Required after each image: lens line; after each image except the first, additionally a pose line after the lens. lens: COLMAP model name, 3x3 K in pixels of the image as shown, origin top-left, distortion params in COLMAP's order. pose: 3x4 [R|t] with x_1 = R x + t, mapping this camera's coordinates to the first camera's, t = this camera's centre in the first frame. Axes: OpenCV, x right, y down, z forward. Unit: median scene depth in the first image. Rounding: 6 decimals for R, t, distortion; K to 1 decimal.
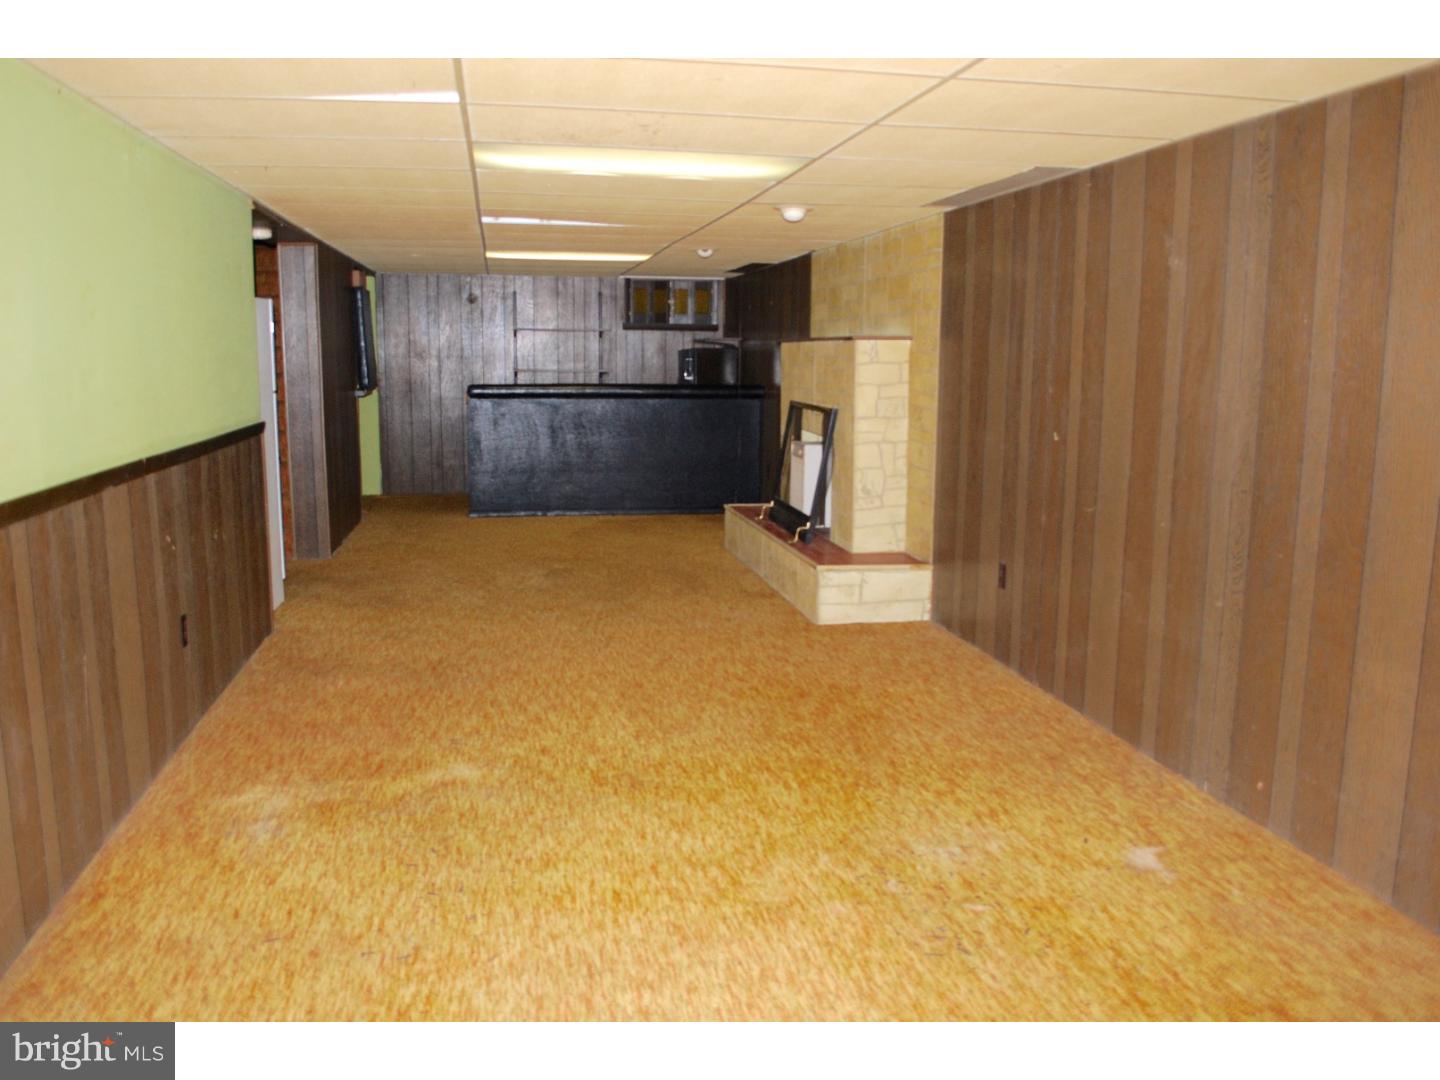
lens RADIAL K [[1139.0, 0, 715.6], [0, 1139.0, 540.9], [0, 0, 1]] dist [-0.057407, 0.003027]
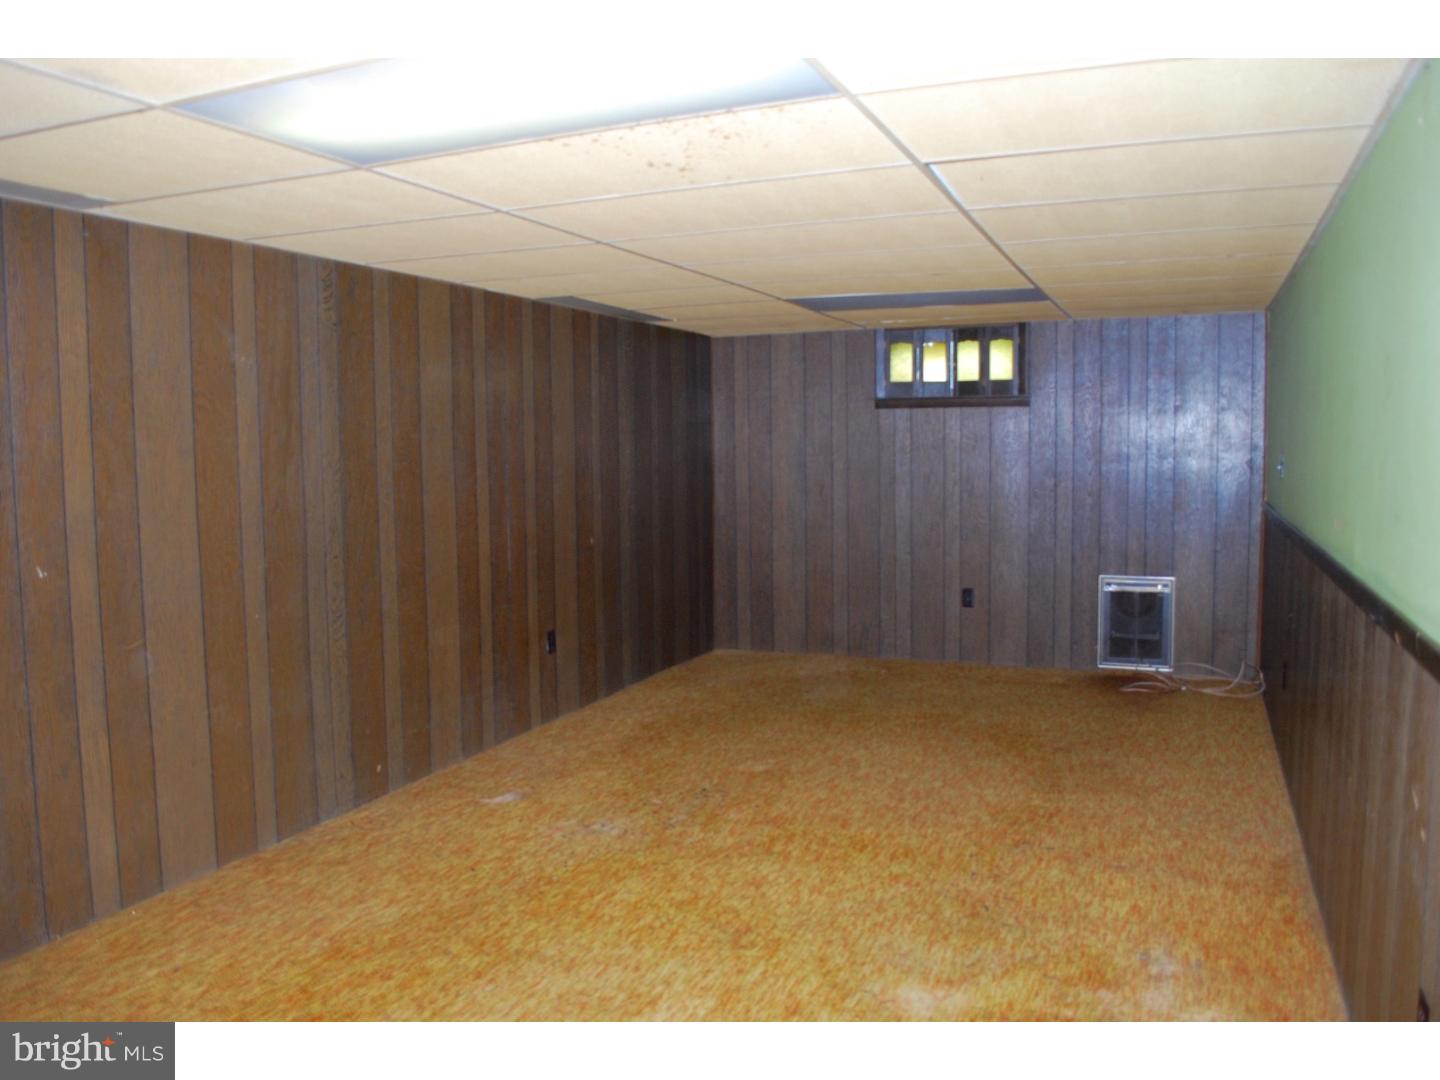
lens RADIAL K [[1139.0, 0, 715.6], [0, 1139.0, 540.9], [0, 0, 1]] dist [-0.057407, 0.003027]
pose [[-0.833754, -0.043164, 0.550446, -0.589550], [0.097300, 0.969851, 0.223431, -0.313020], [-0.543495, 0.239844, -0.804418, 1.856117]]
